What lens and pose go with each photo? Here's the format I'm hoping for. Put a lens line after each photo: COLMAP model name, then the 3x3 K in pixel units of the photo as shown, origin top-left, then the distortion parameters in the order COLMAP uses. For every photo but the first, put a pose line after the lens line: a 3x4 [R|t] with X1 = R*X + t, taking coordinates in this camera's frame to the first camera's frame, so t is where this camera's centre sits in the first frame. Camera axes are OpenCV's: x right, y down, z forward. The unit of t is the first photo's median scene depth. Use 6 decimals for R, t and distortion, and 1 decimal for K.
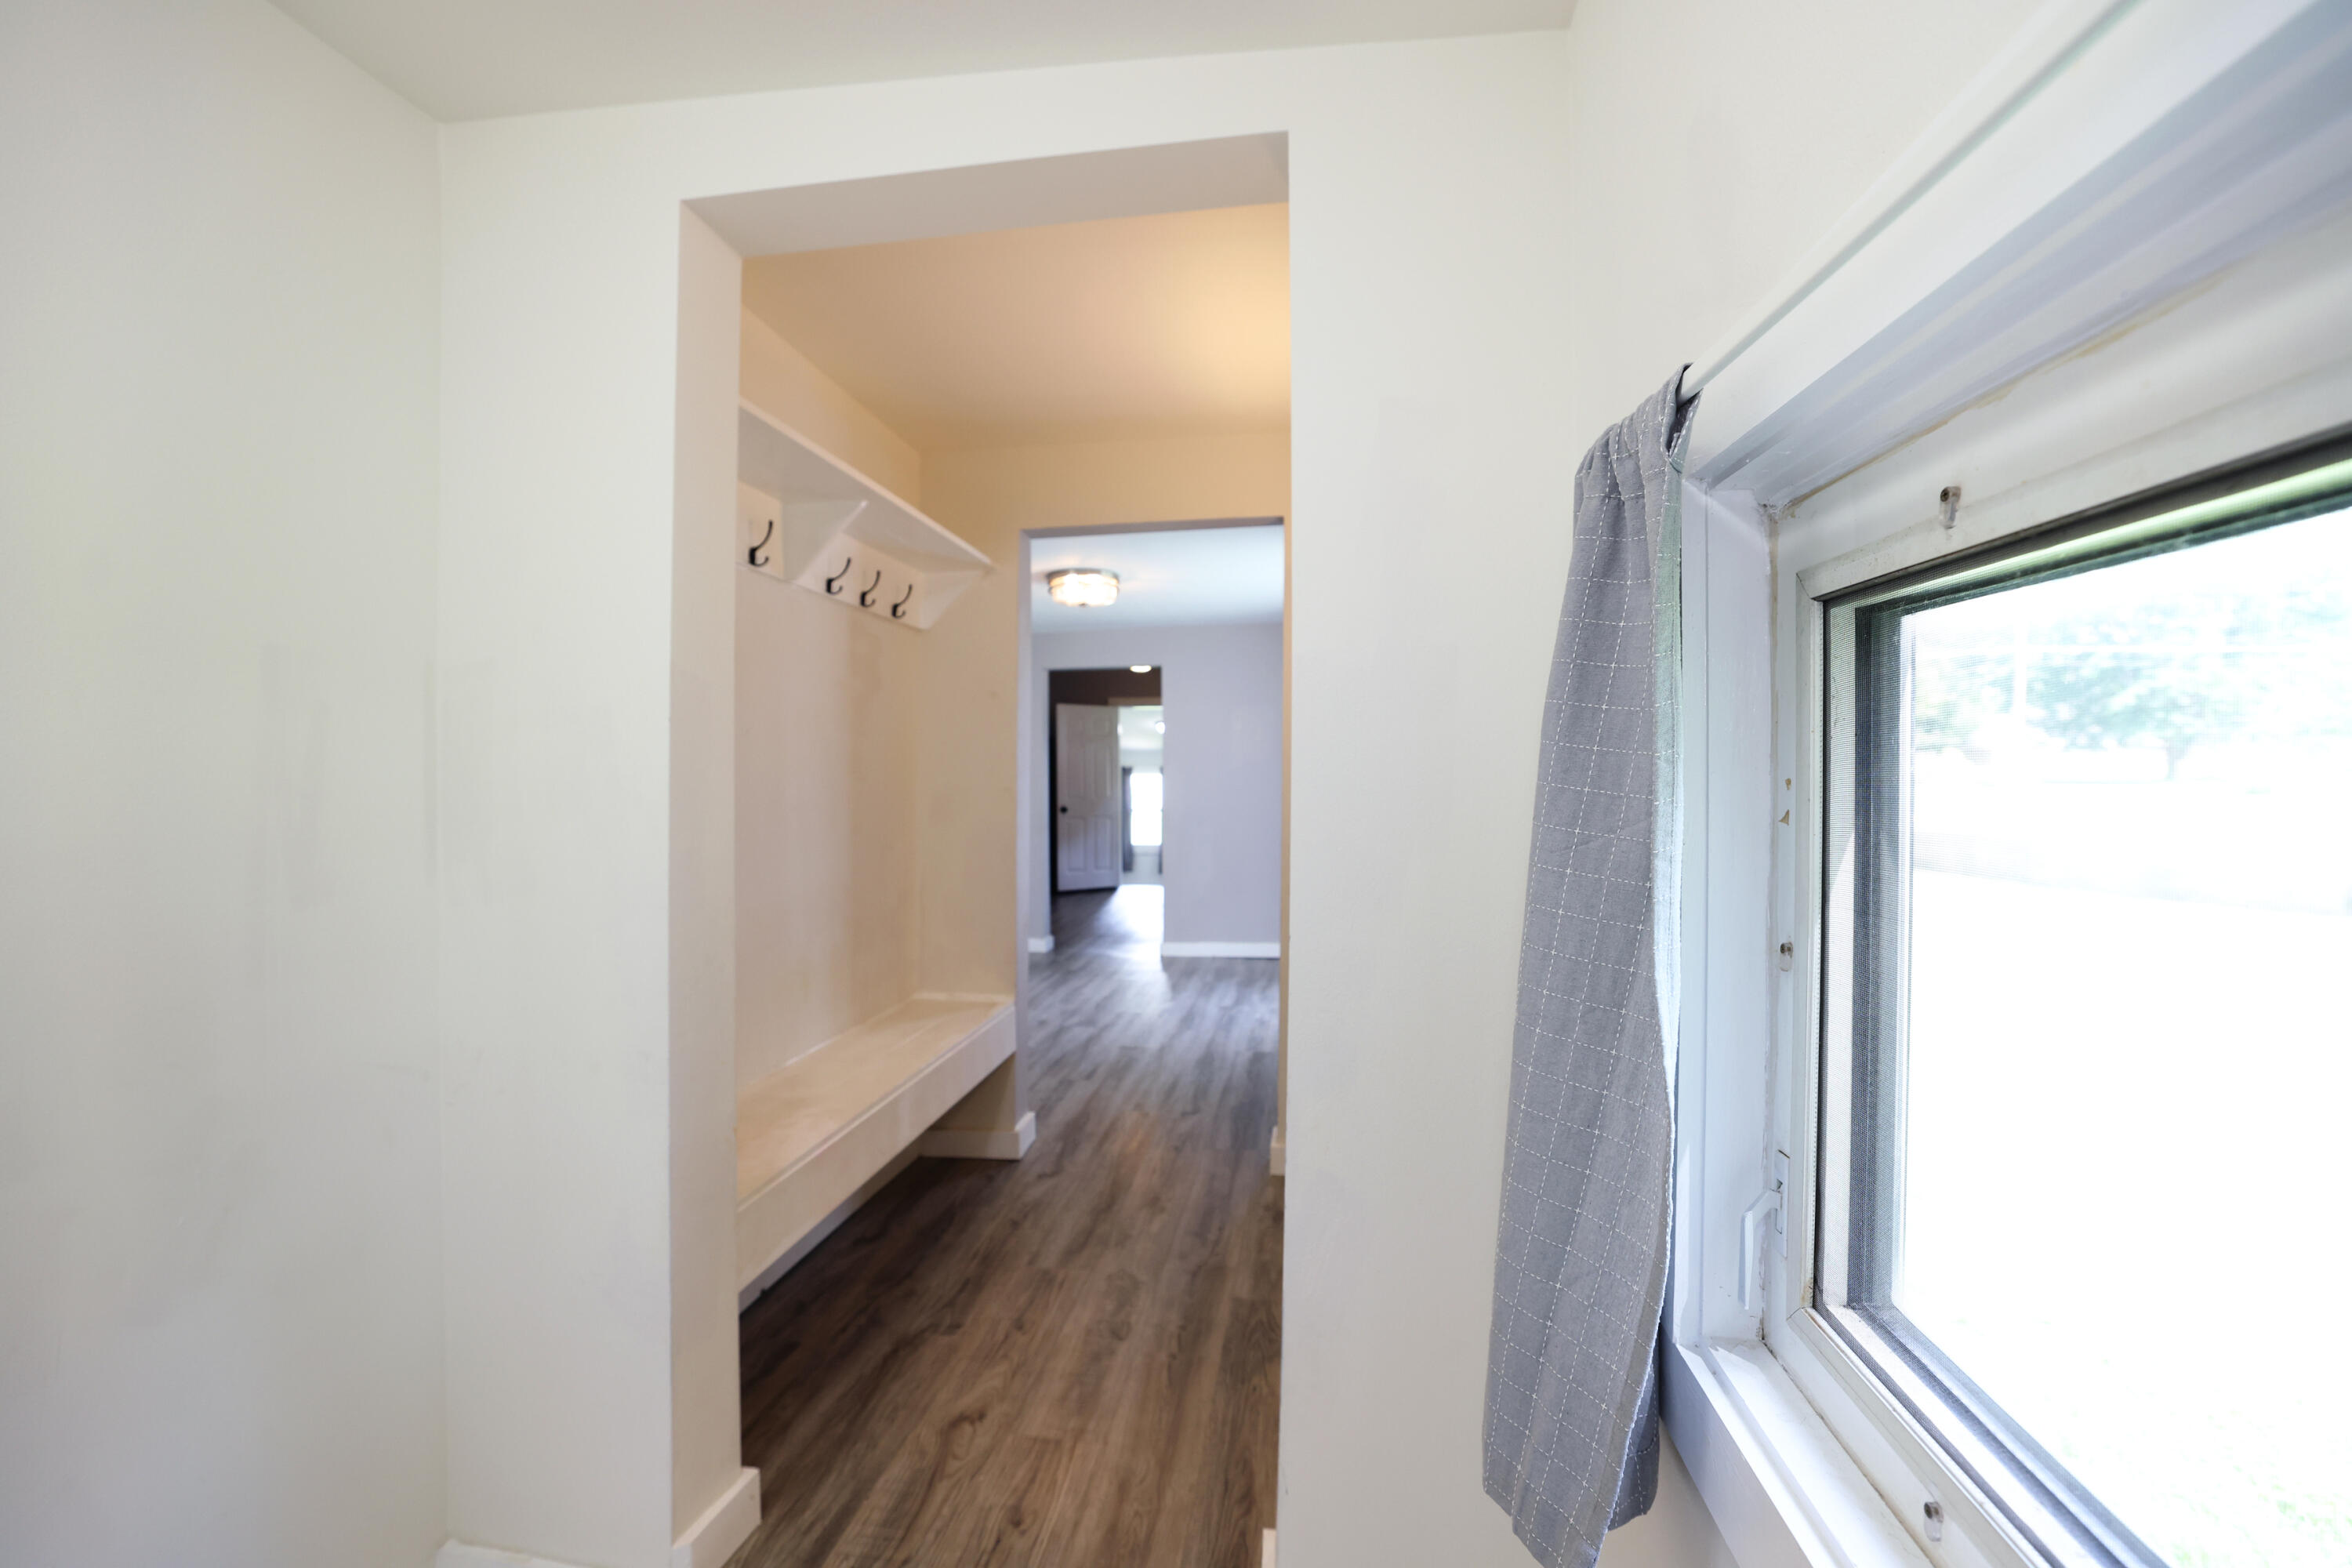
lens RADIAL K [[1007.4, 0, 1169.1], [0, 1007.4, 788.8], [0, 0, 1]] dist [-0.049478, 0.018127]
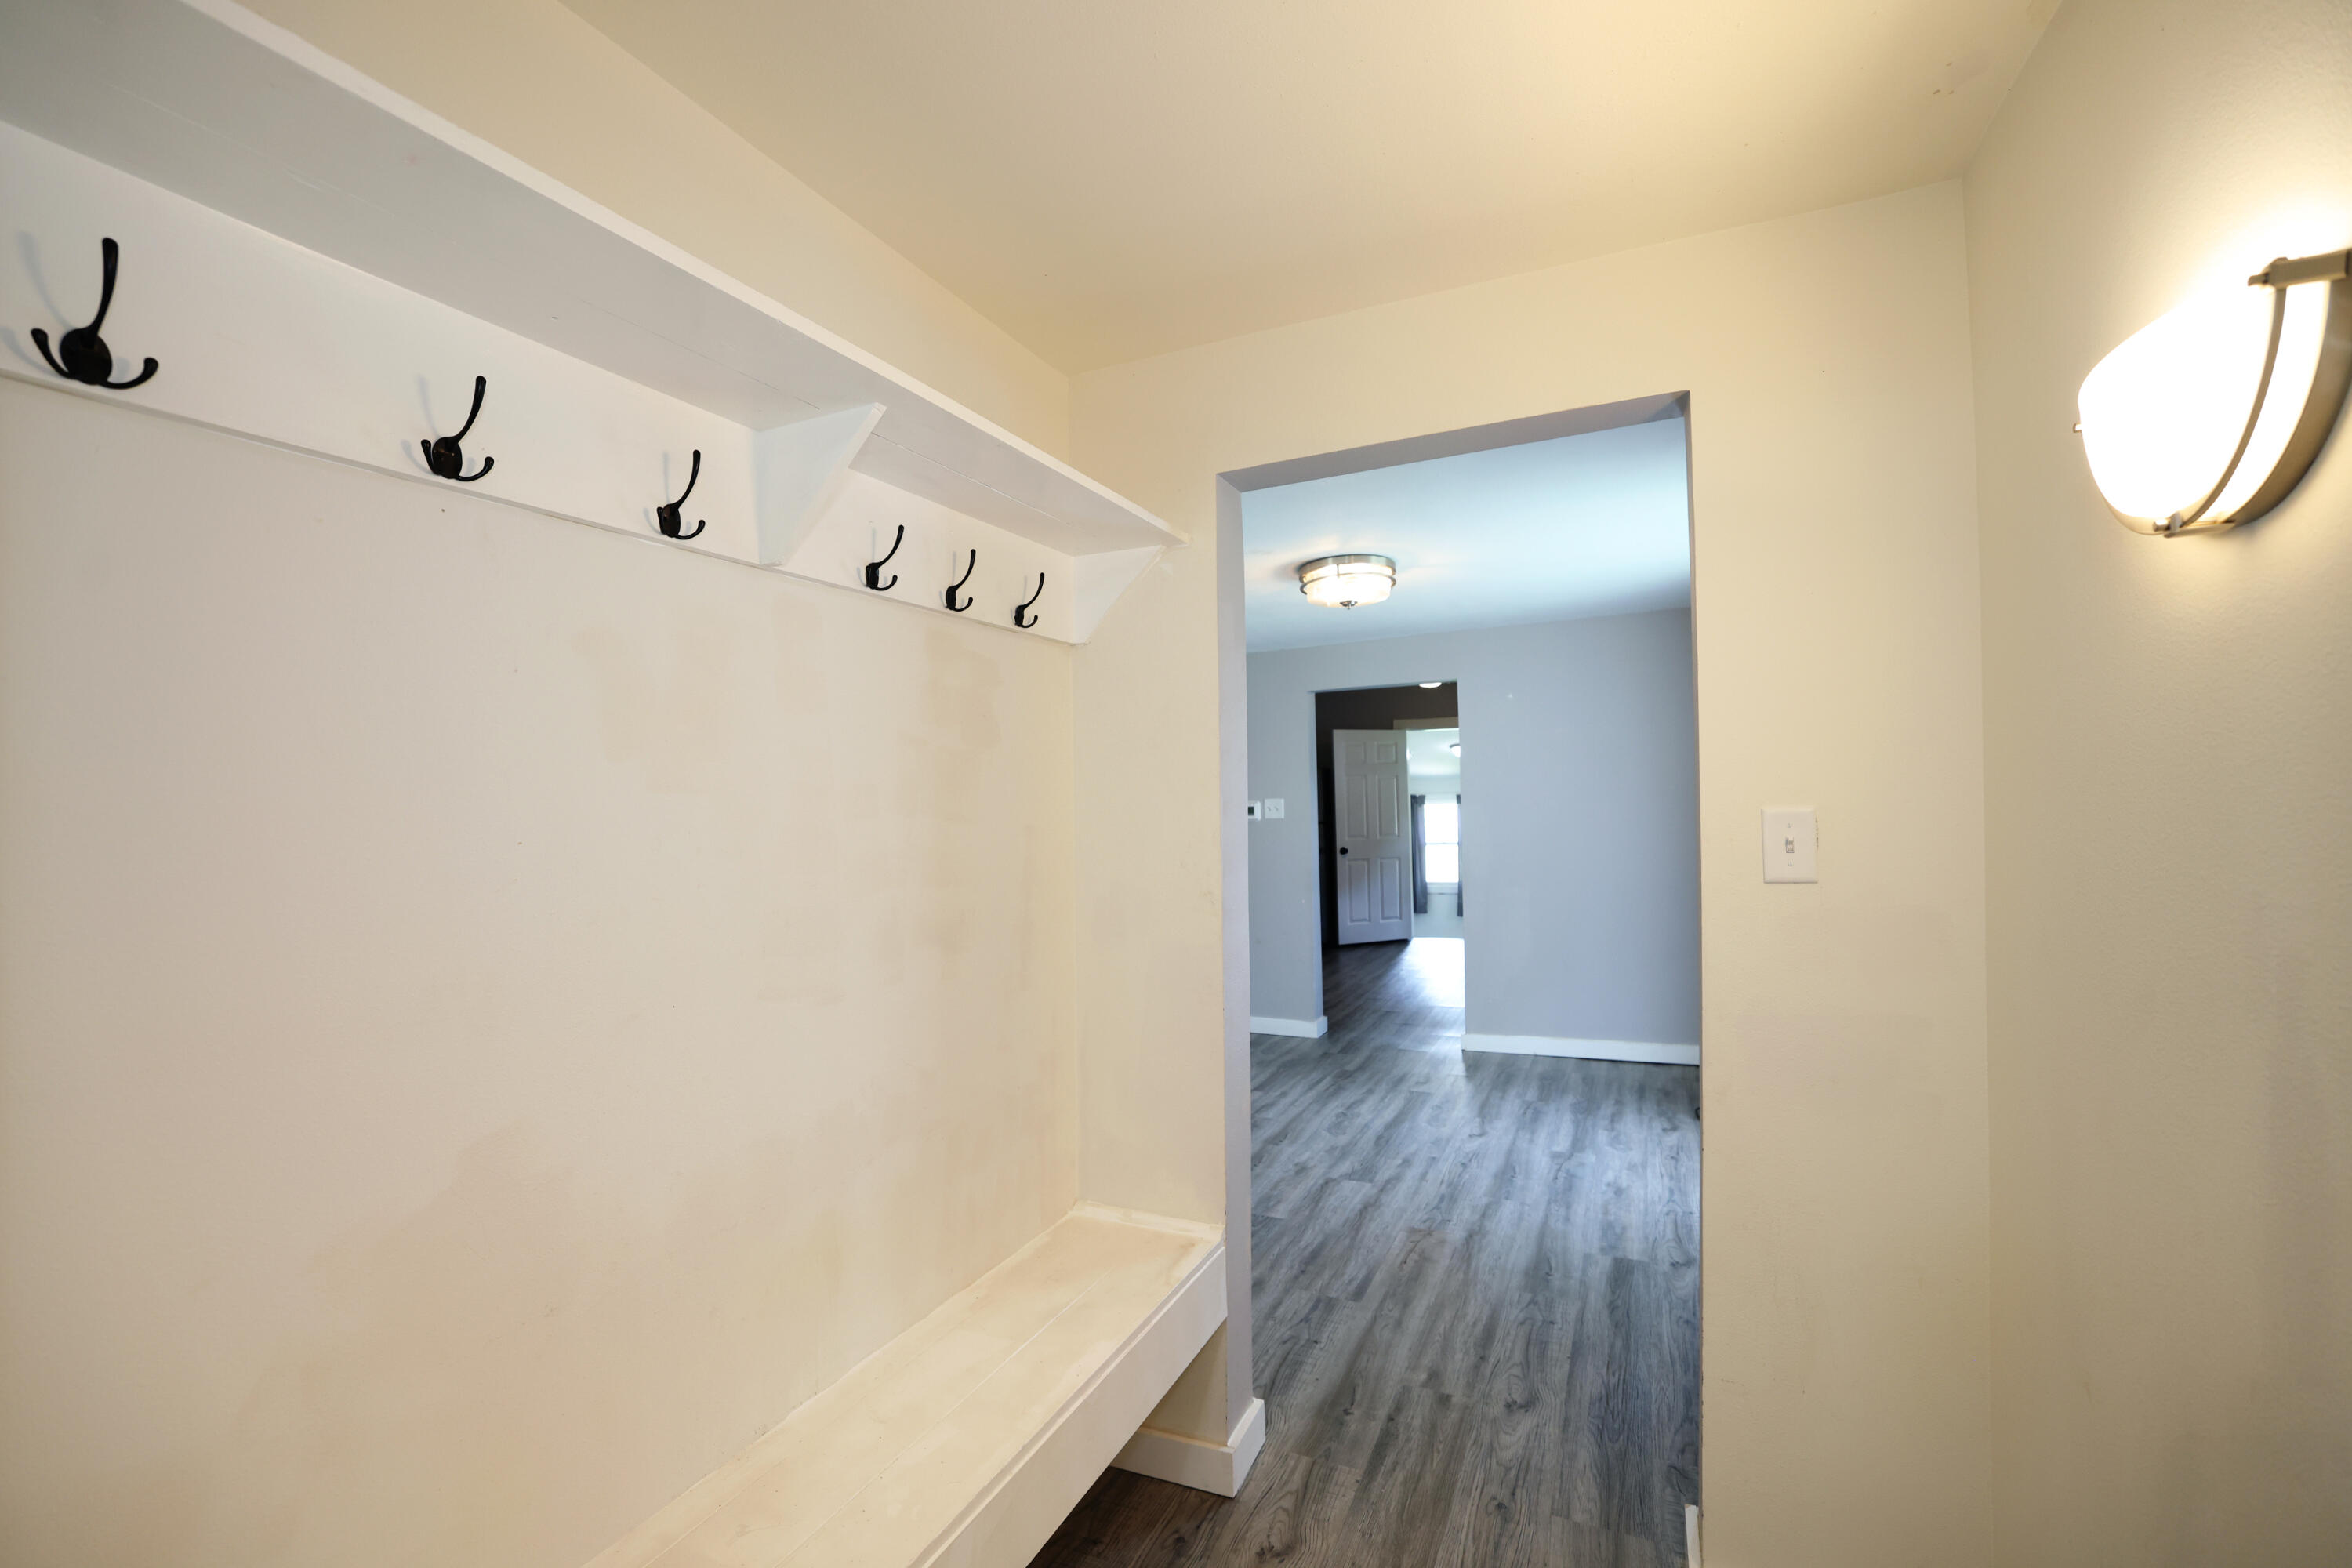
lens RADIAL K [[1007.4, 0, 1169.1], [0, 1007.4, 788.8], [0, 0, 1]] dist [-0.049478, 0.018127]
pose [[0.958784, -0.022576, -0.283238, -0.004968], [0.016860, 0.999602, -0.022603, -0.038533], [0.283635, 0.016896, 0.958783, 0.306609]]
